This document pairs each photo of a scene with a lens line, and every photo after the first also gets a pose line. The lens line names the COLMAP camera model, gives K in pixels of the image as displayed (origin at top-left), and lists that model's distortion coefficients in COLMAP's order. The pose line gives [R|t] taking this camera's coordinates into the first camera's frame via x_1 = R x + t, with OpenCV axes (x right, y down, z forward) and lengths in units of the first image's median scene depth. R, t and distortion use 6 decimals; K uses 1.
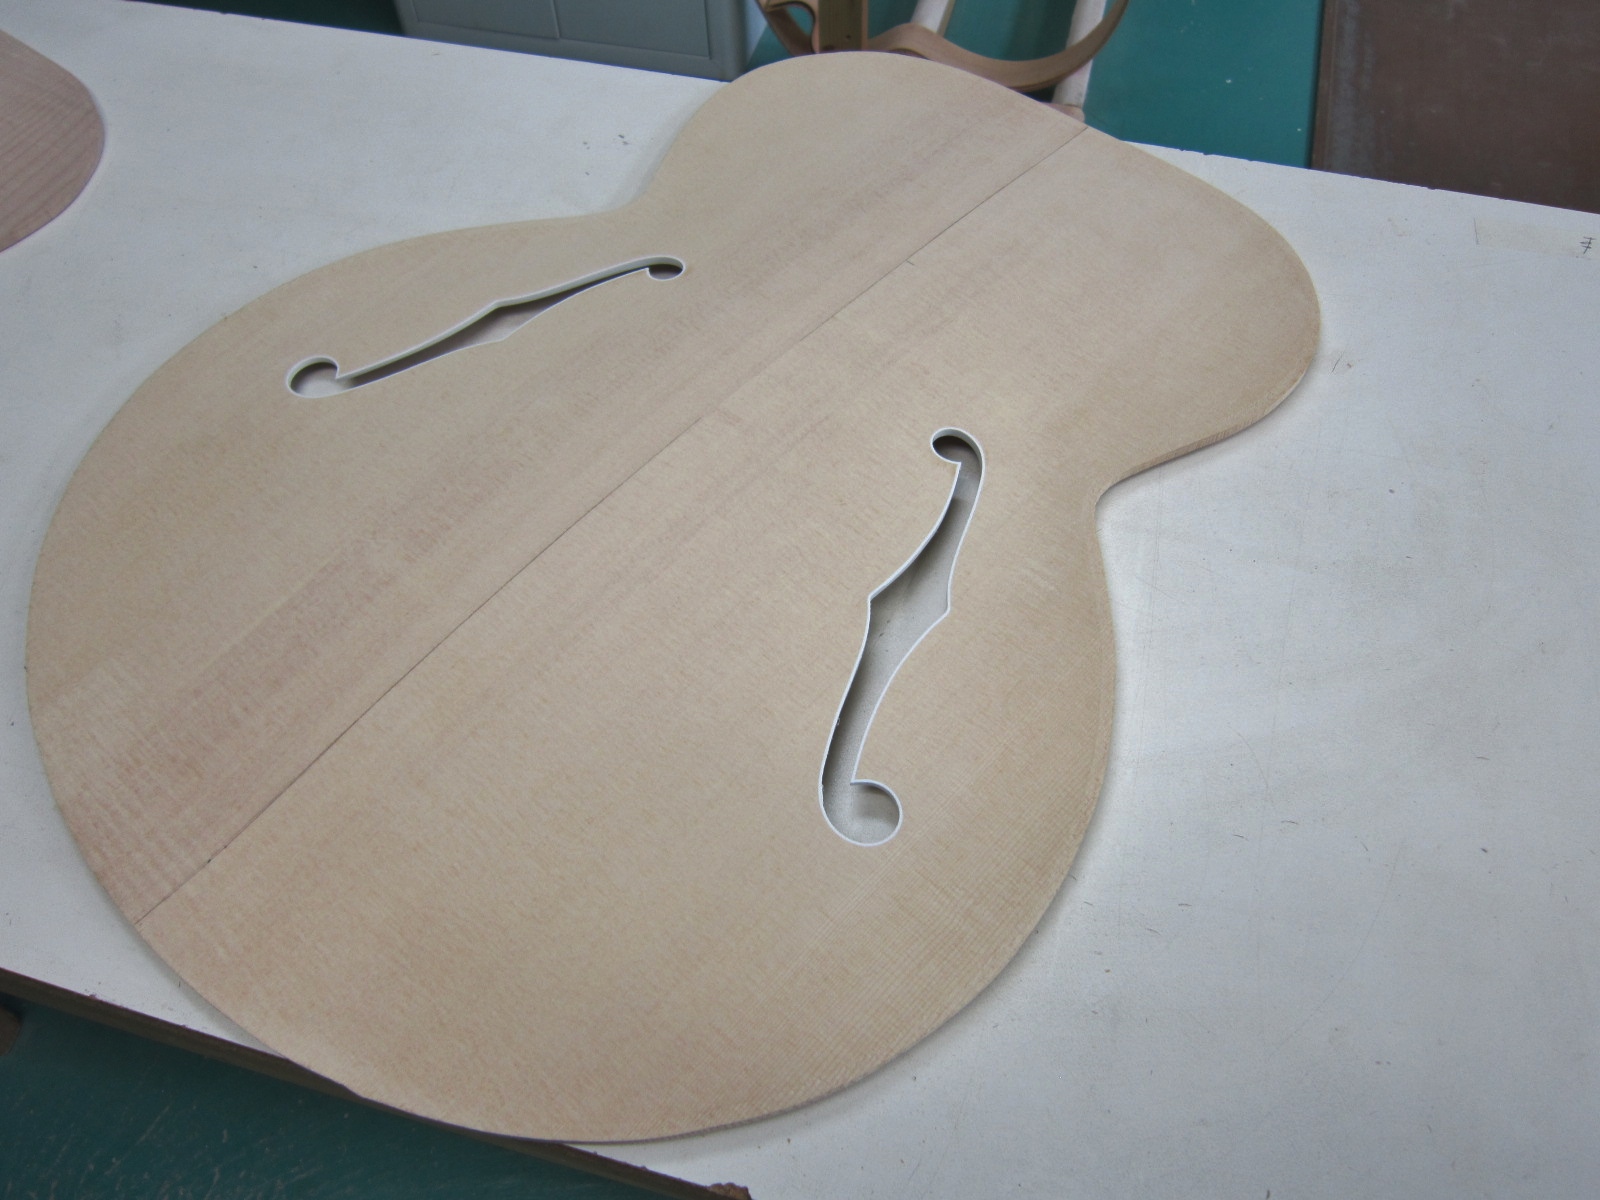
lens RADIAL K [[1267.5, 0, 806.7], [0, 1267.5, 596.6], [0, 0, 1]] dist [-0.032776, -0.005316]
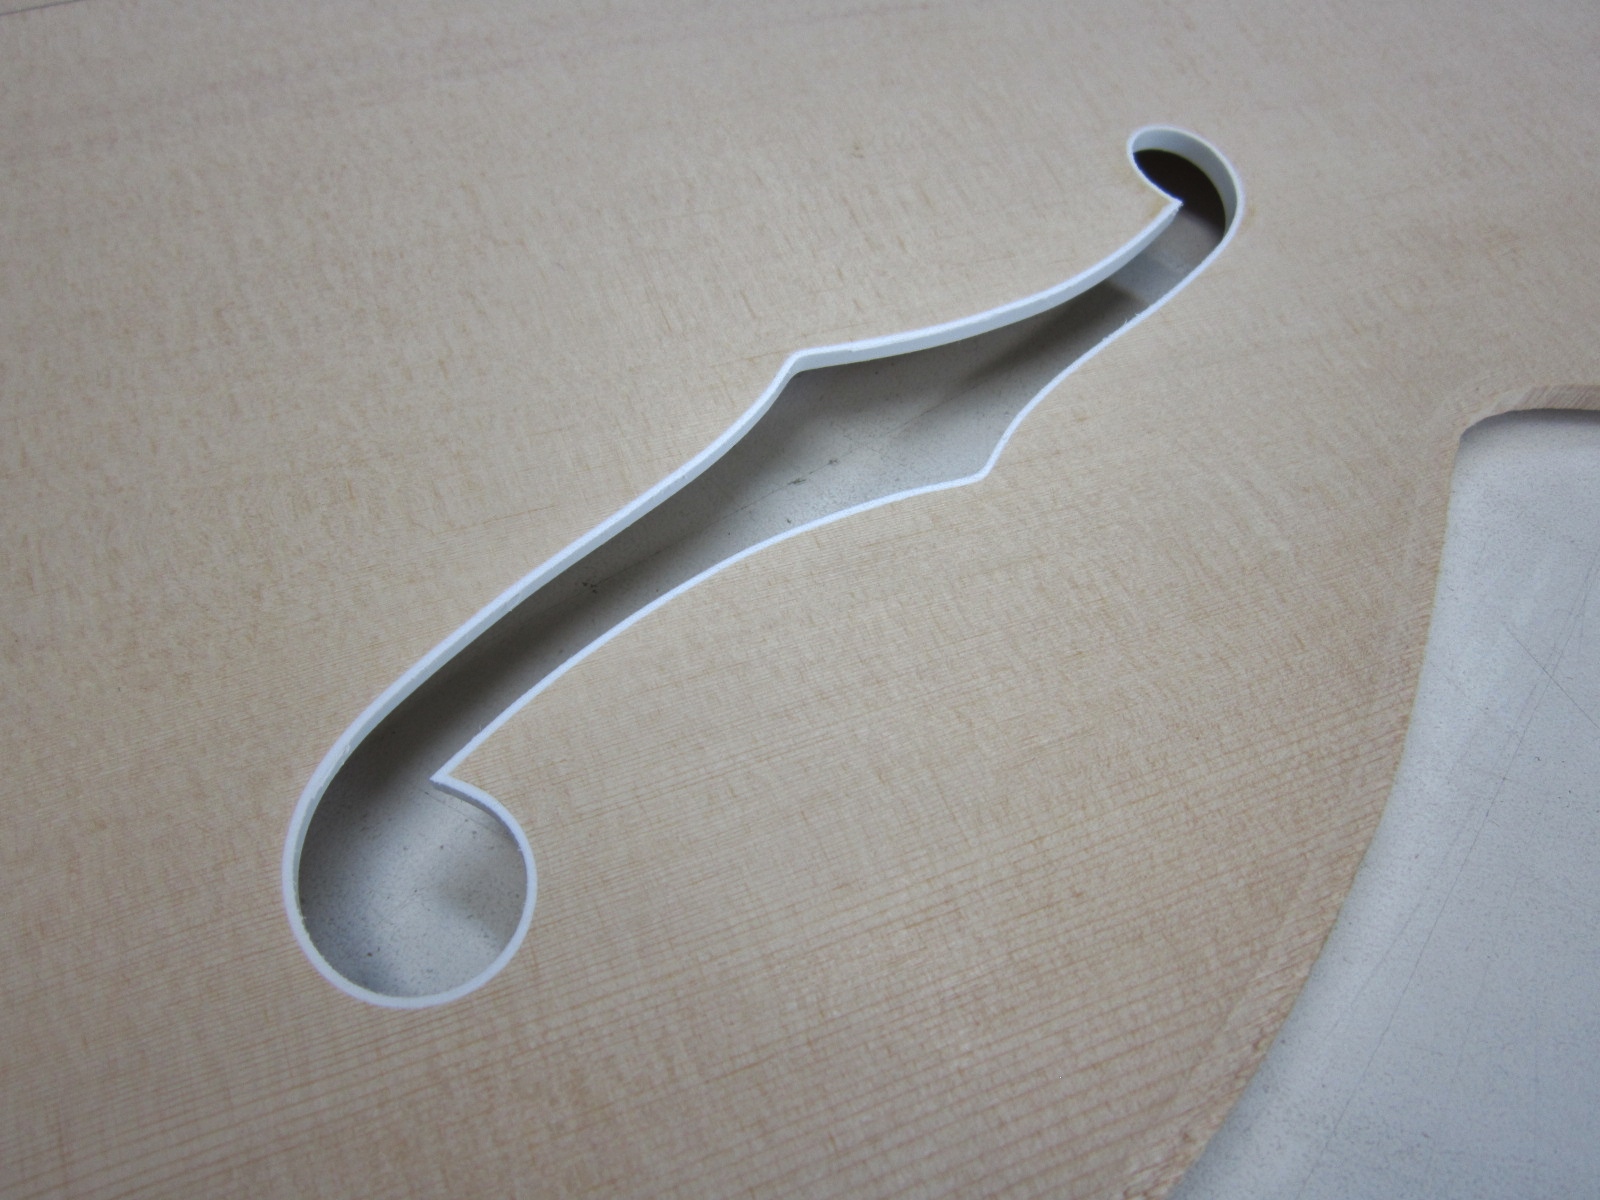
lens RADIAL K [[1267.5, 0, 806.7], [0, 1267.5, 596.6], [0, 0, 1]] dist [-0.032776, -0.005316]
pose [[0.902658, 0.404804, -0.146092, 0.132528], [-0.410754, 0.911670, -0.011795, 0.065815], [0.128413, 0.070654, 0.989201, 0.642485]]
